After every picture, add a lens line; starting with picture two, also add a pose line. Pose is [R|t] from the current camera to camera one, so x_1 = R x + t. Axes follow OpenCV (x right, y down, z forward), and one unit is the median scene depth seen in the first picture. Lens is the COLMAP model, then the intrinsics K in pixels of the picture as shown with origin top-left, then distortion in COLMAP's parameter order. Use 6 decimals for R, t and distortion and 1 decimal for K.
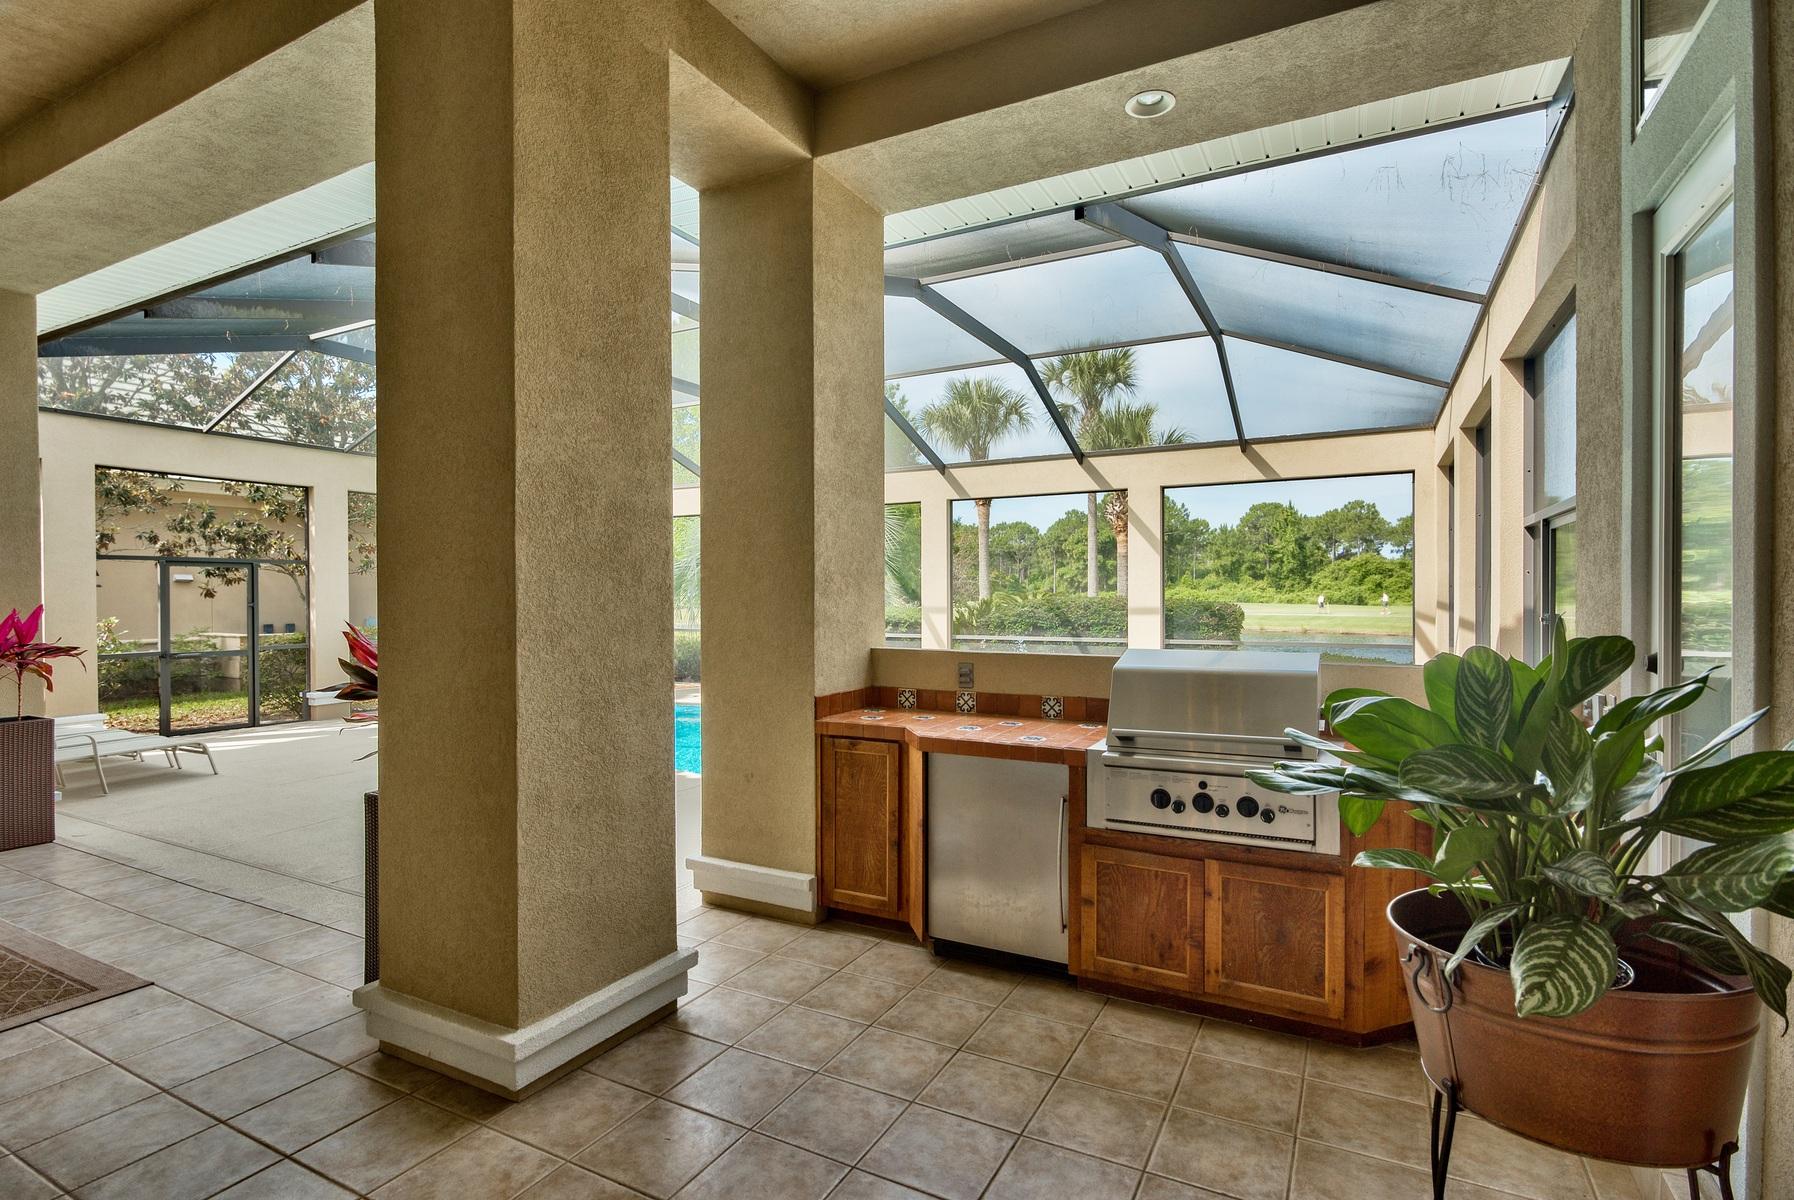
lens RADIAL K [[867.0, 0, 902.2], [0, 867.0, 603.8], [0, 0, 1]] dist [-0.005403, 0.001002]
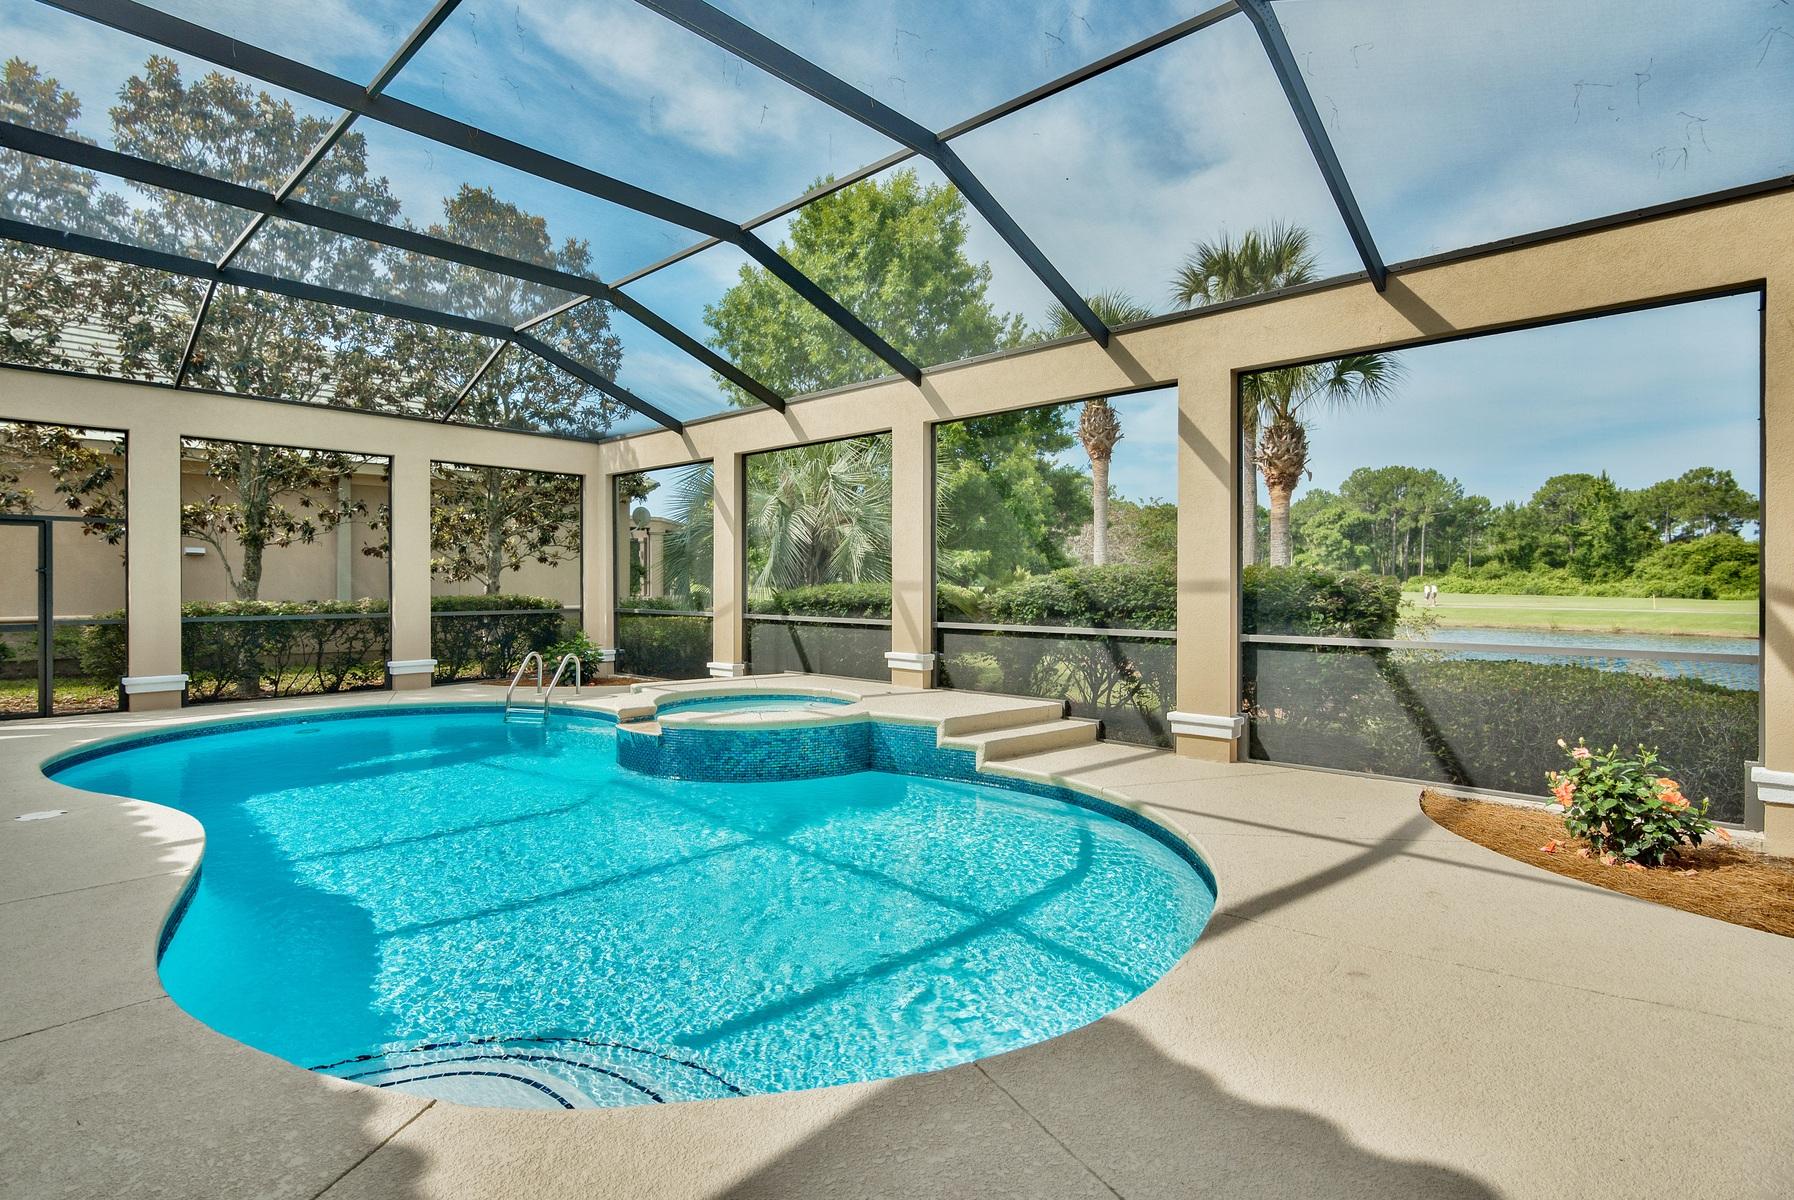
lens RADIAL K [[867.0, 0, 897.1], [0, 867.0, 593.9], [0, 0, 1]] dist [-0.005403, 0.001002]
pose [[0.963926, 0.007886, -0.266054, 0.183990], [-0.007982, 0.999968, 0.000720, 0.011702], [0.266051, 0.001429, 0.963958, 0.295820]]
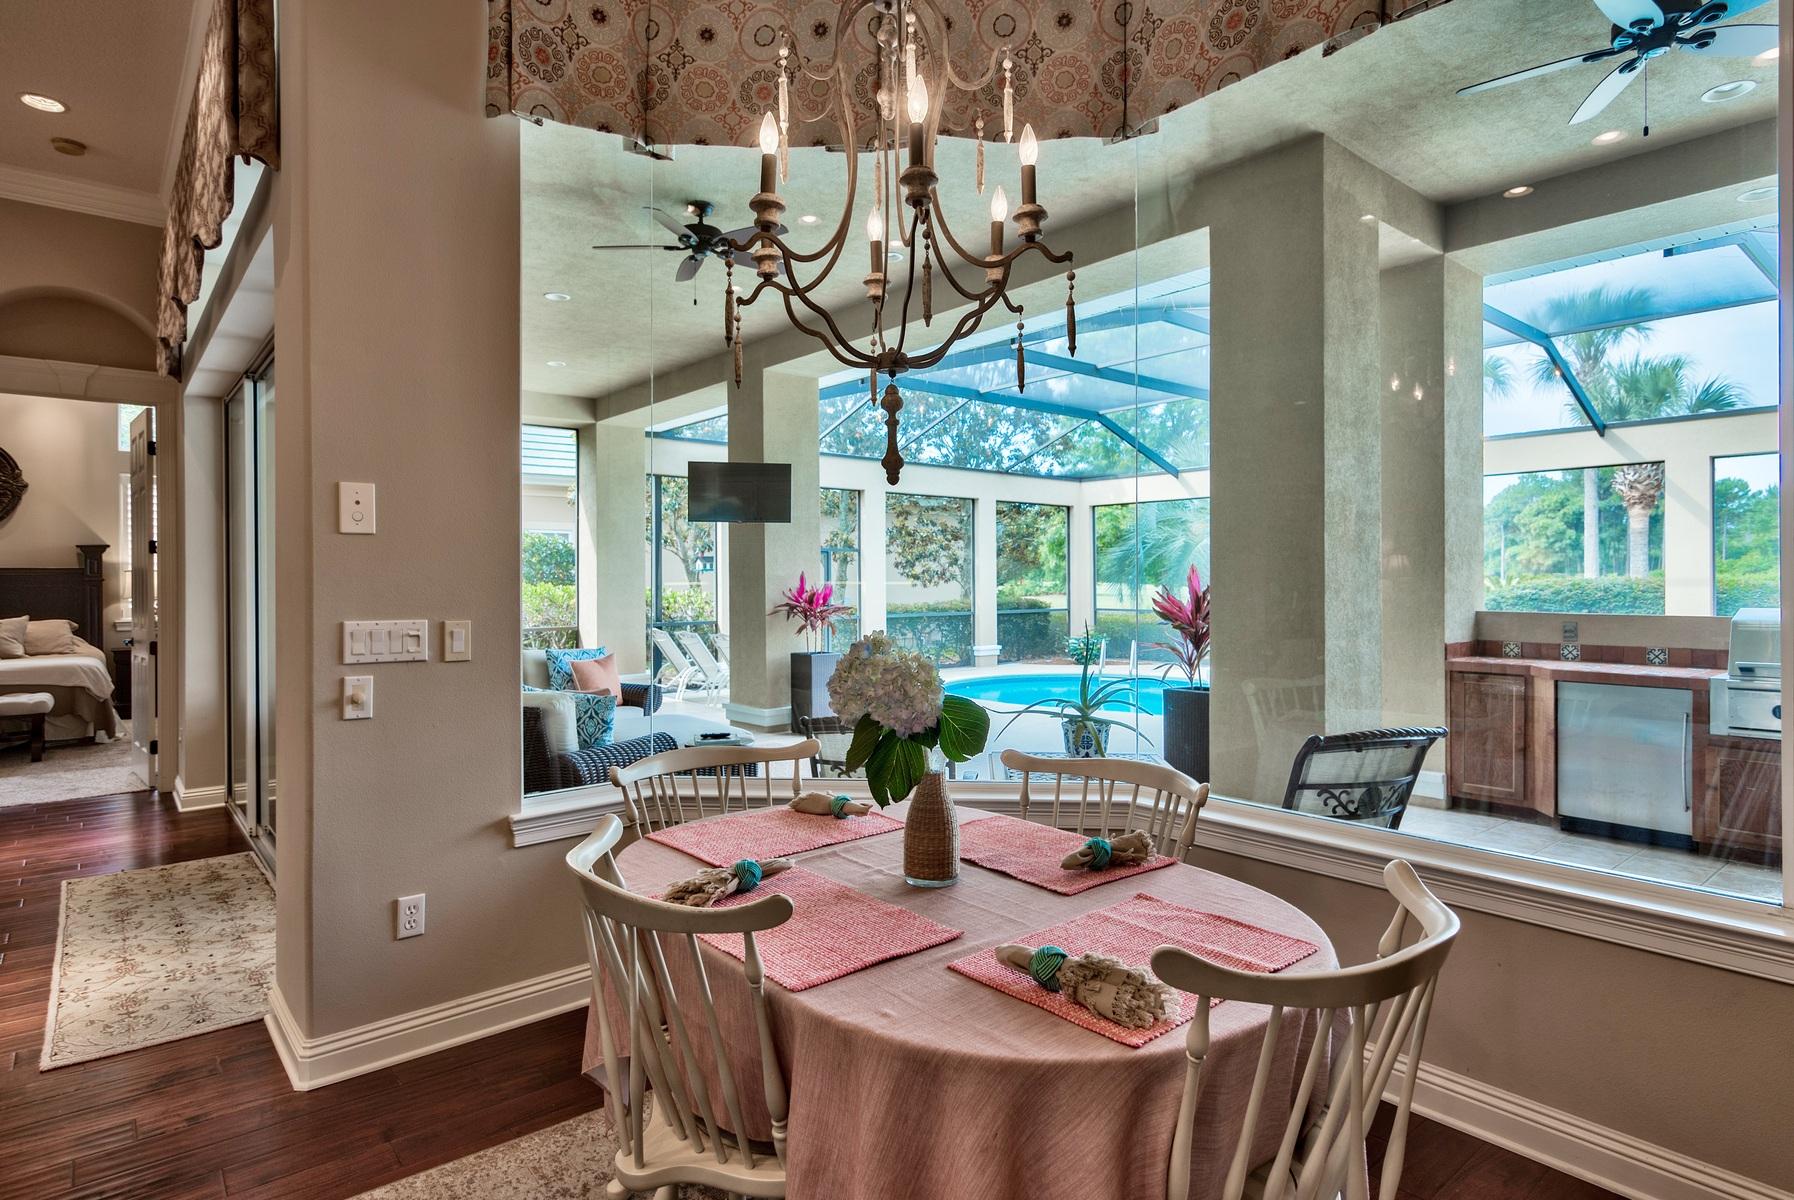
lens RADIAL K [[960.7, 0, 881.0], [0, 960.7, 587.2], [0, 0, 1]] dist [-0.004829, -0.001270]
pose [[0.923498, 0.001116, -0.383602, -0.113086], [-0.003087, 0.999985, -0.004522, 0.008948], [0.383591, 0.005360, 0.923487, -0.246316]]
